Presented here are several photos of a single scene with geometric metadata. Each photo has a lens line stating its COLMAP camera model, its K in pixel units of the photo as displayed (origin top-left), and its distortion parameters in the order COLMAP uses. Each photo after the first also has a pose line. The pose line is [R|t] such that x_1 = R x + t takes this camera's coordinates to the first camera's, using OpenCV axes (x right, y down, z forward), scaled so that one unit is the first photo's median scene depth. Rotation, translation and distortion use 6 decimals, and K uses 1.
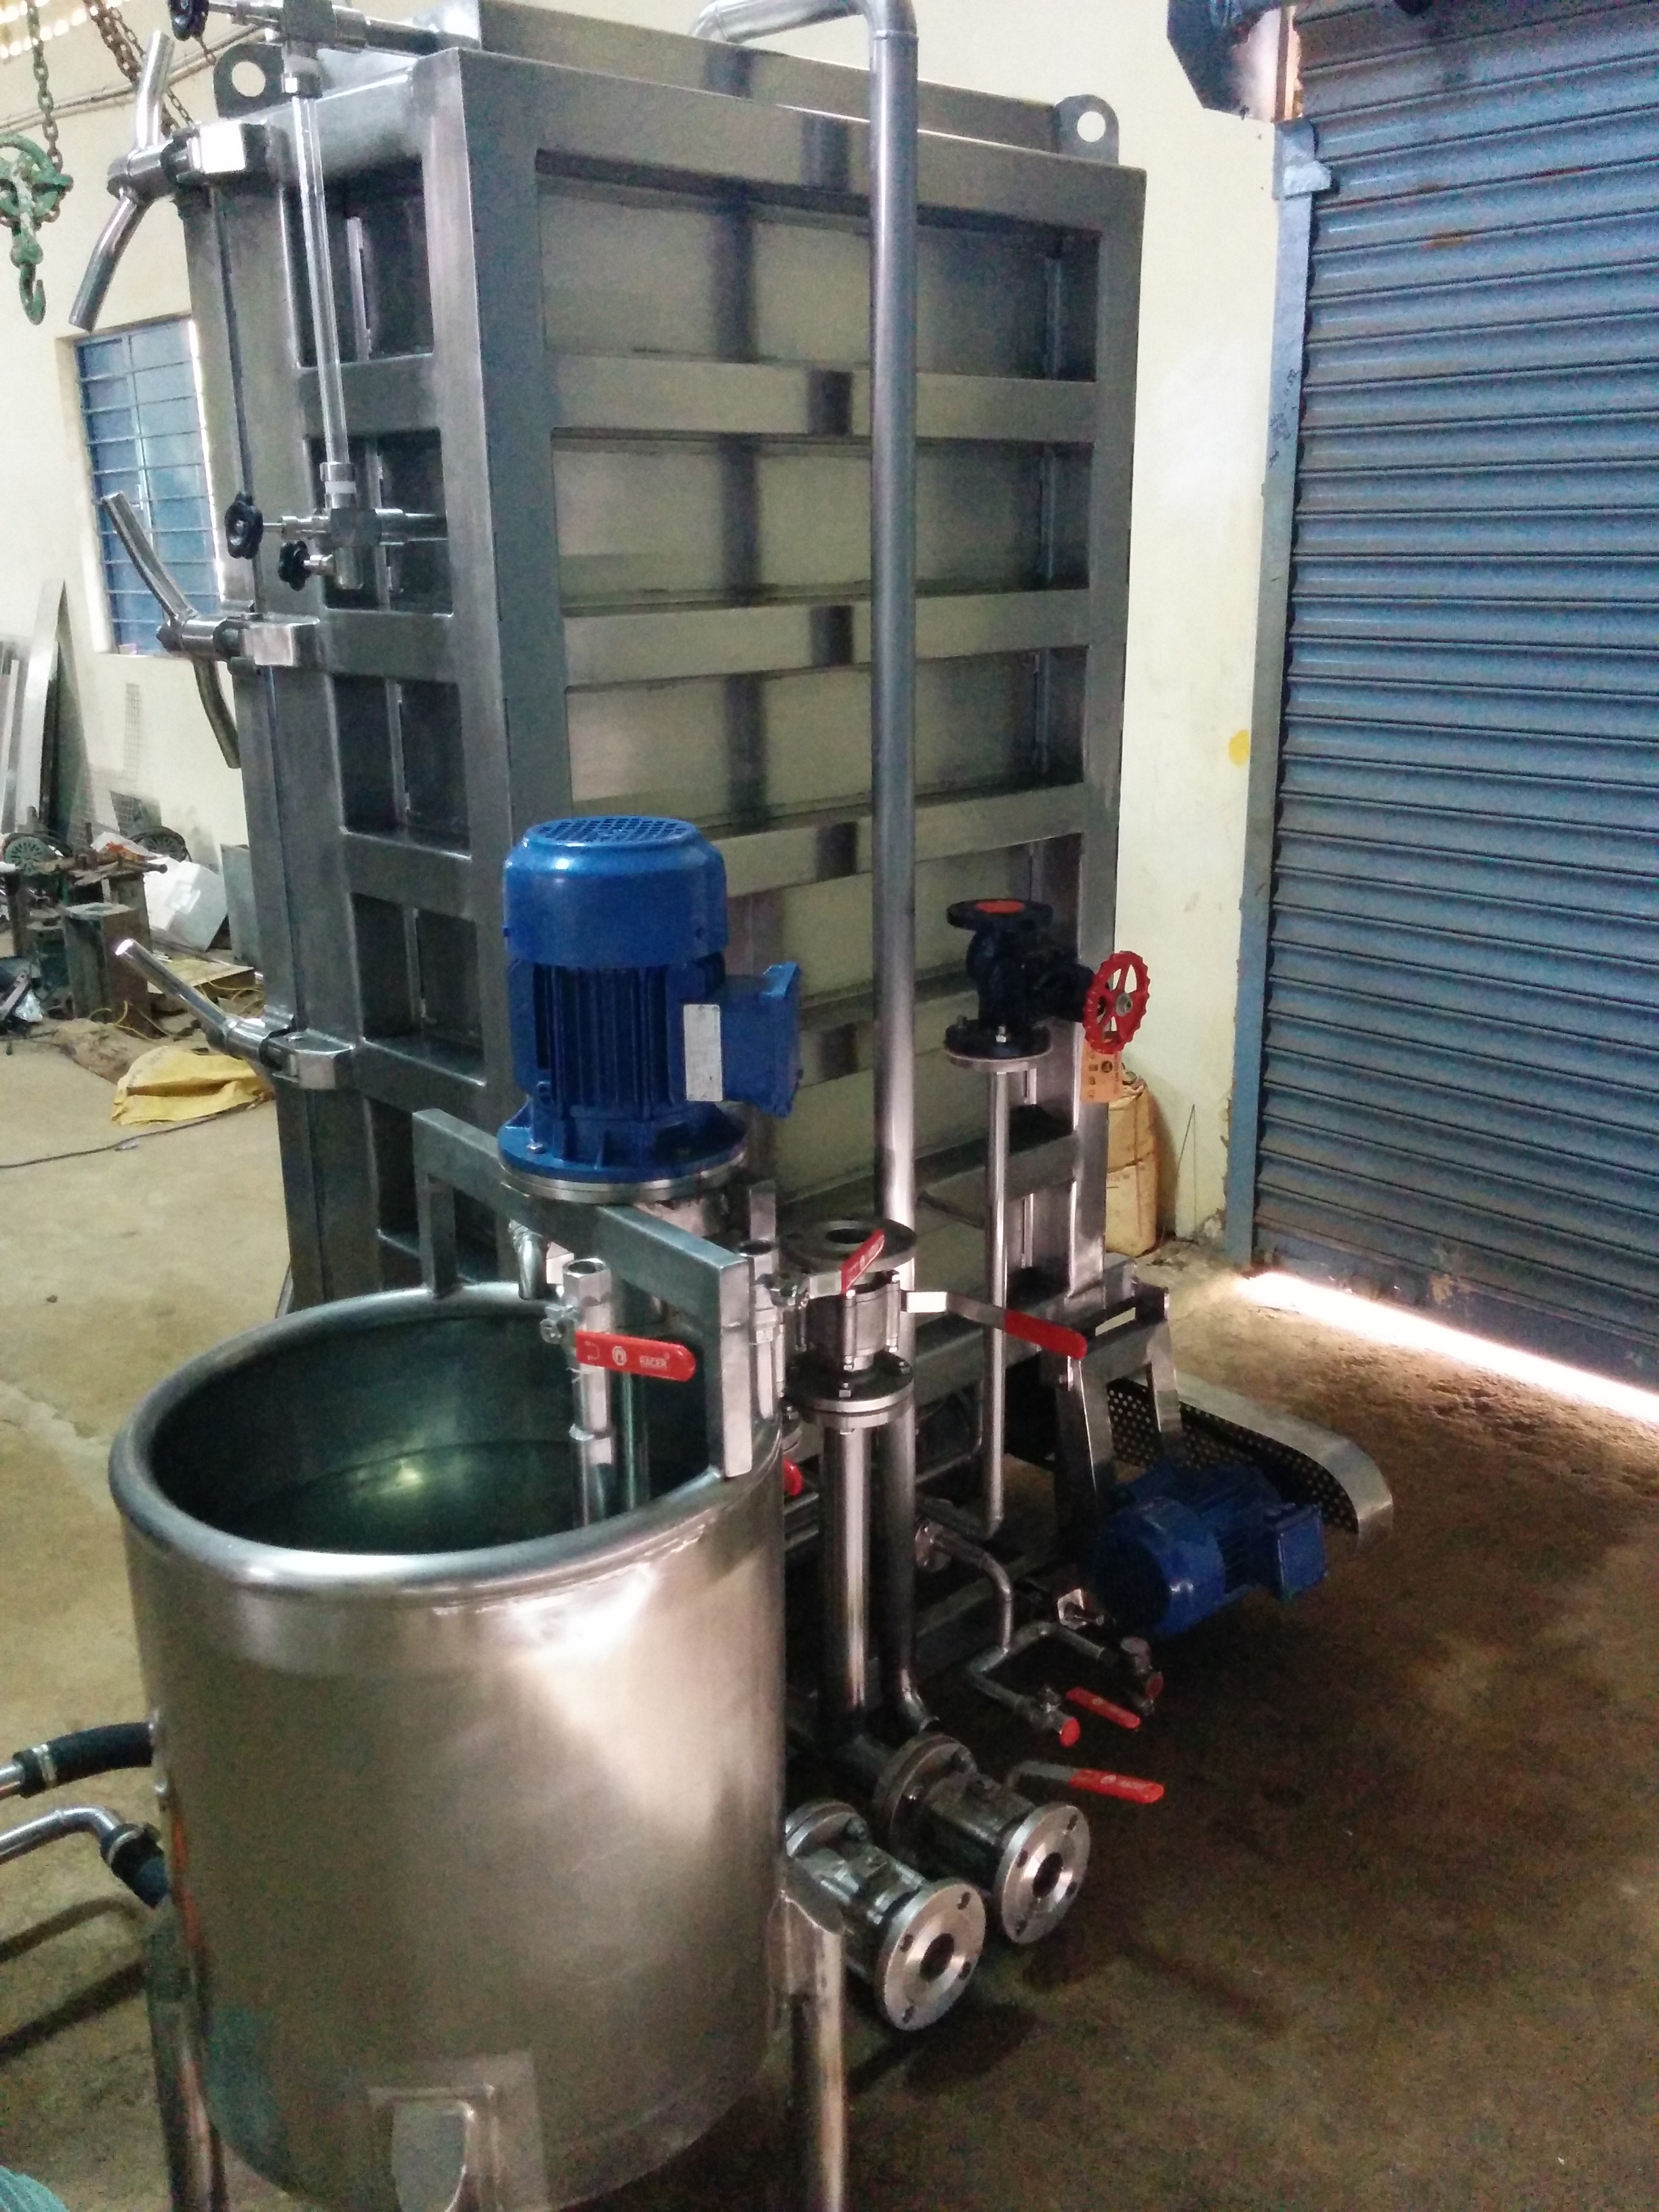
lens RADIAL K [[1926.1, 0, 824.6], [0, 1926.1, 1114.8], [0, 0, 1]] dist [0.031675, -0.016652]
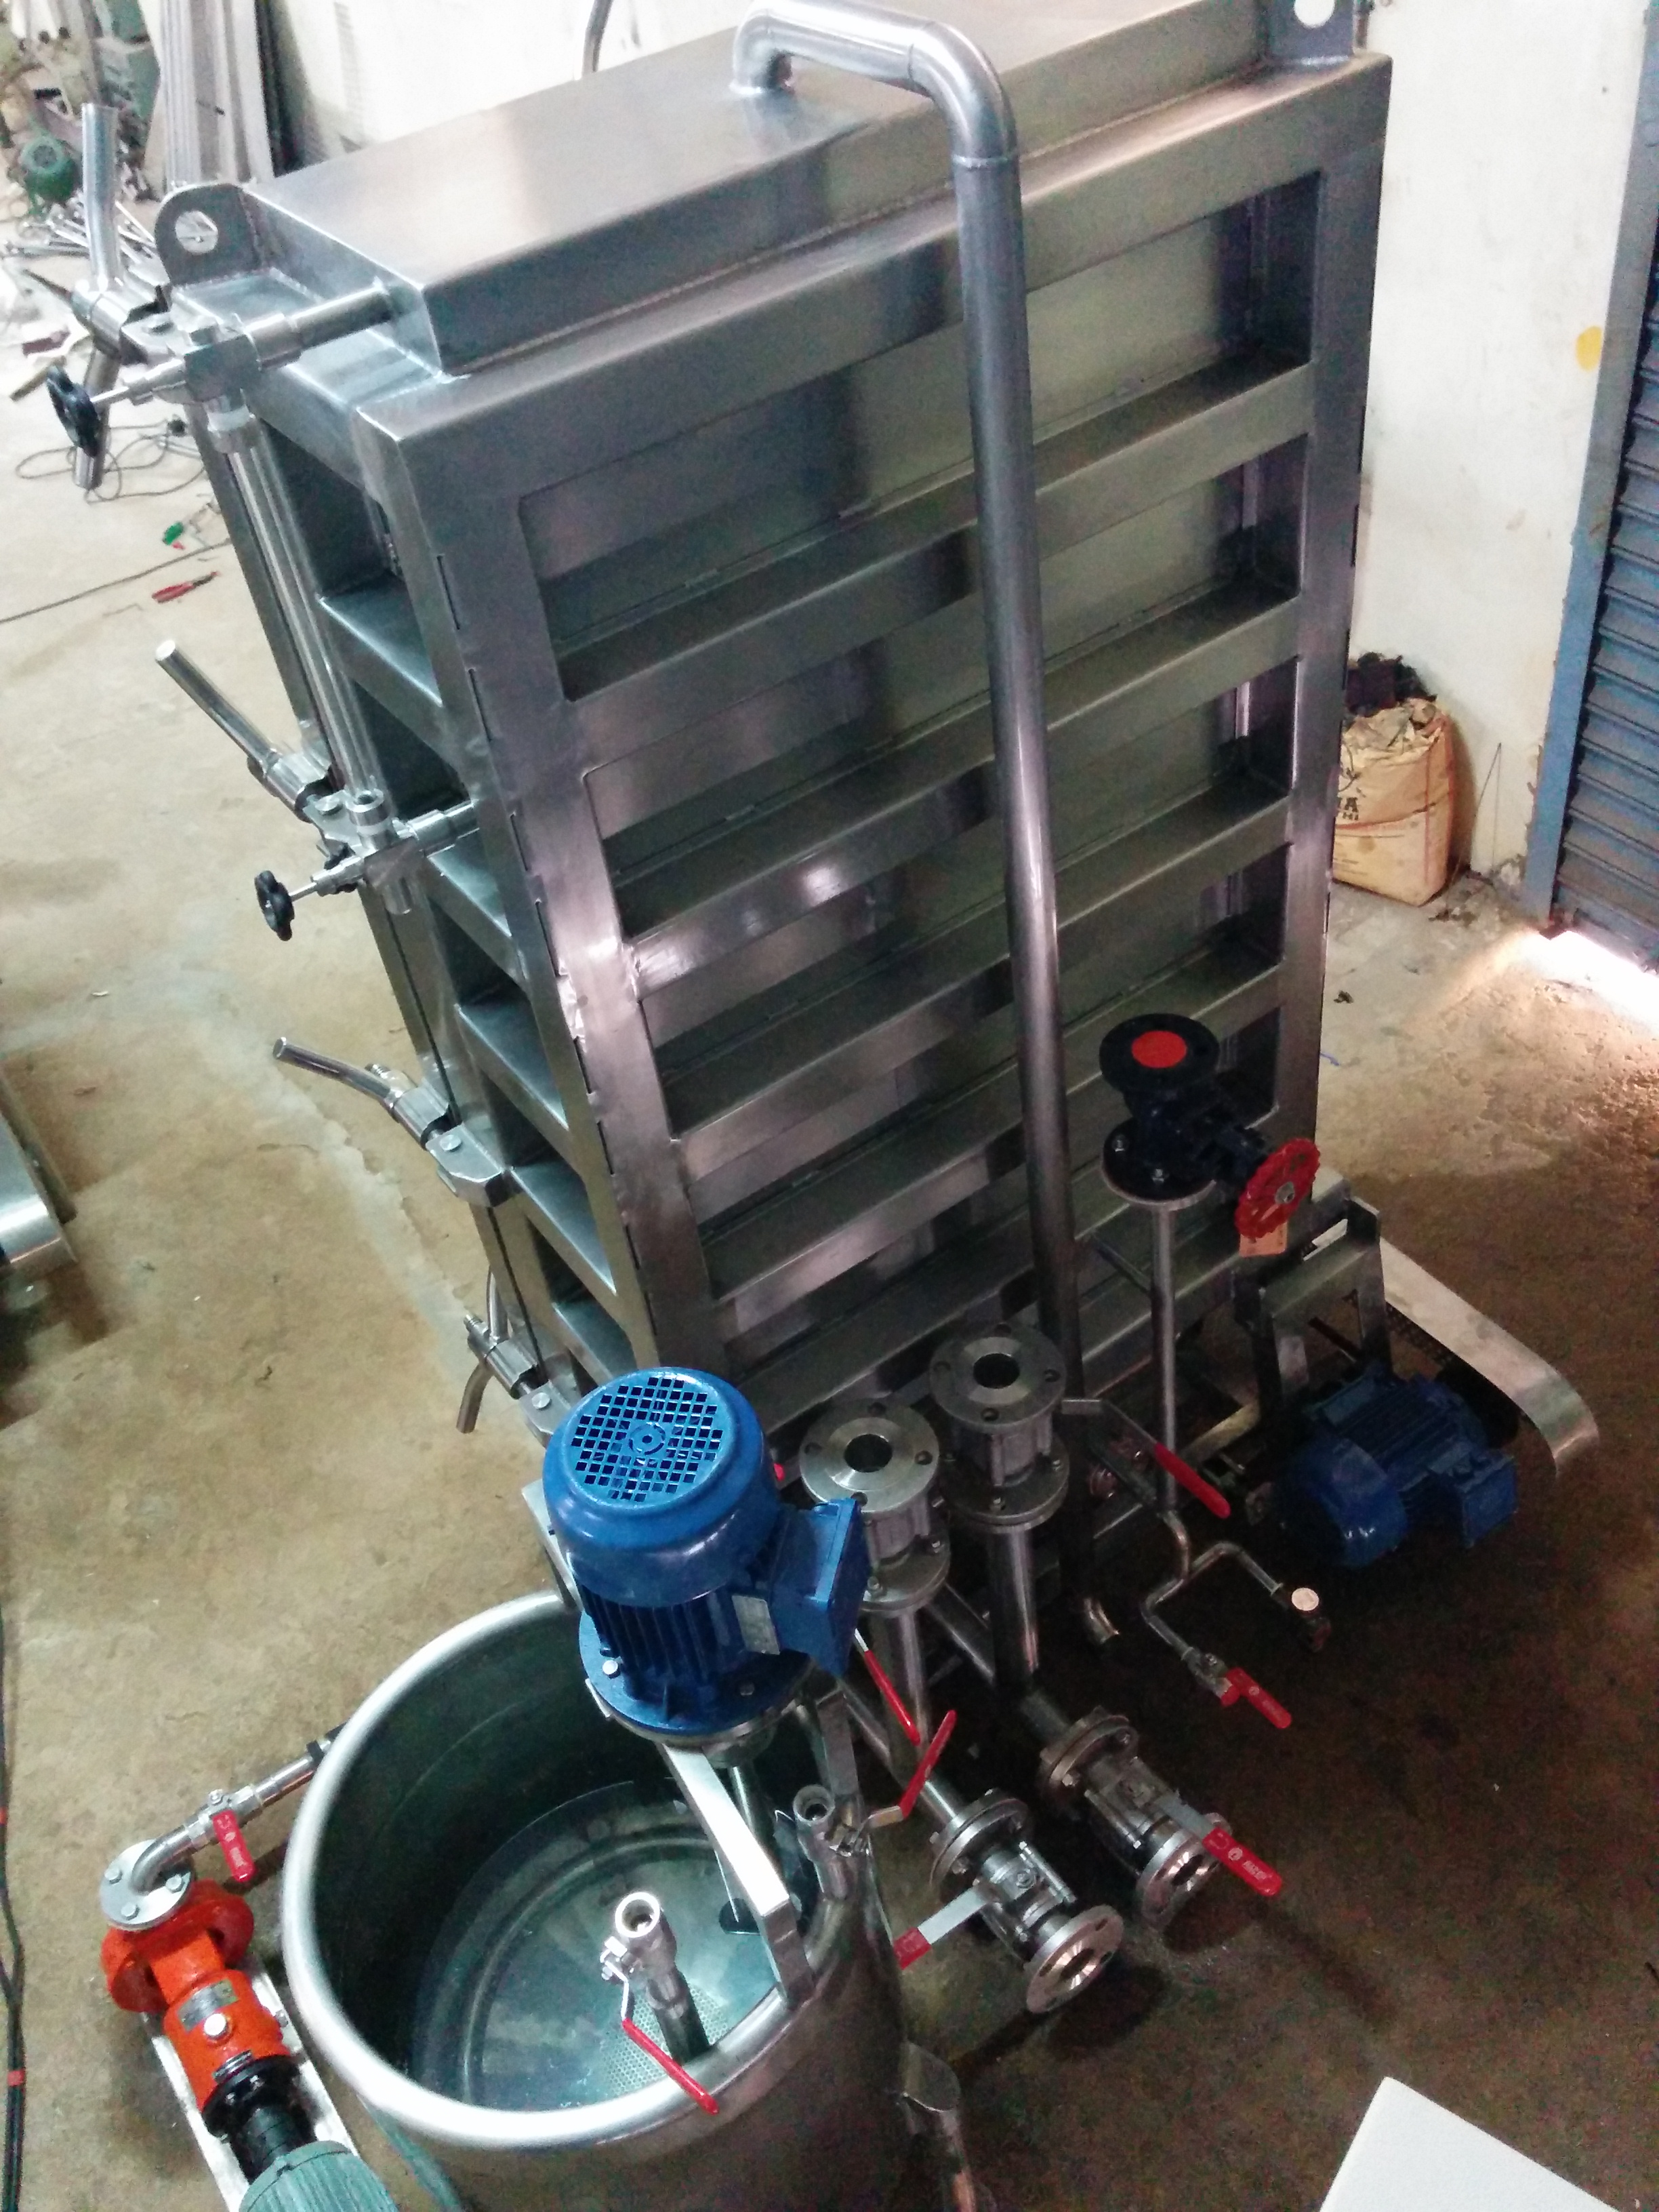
lens RADIAL K [[1926.1, 0, 817.9], [0, 1926.1, 1116.4], [0, 0, 1]] dist [0.031675, -0.016652]
pose [[0.981107, 0.019331, -0.192500, 0.062003], [0.068458, 0.895935, 0.438879, -0.278450], [0.180951, -0.443765, 0.877684, 0.093417]]
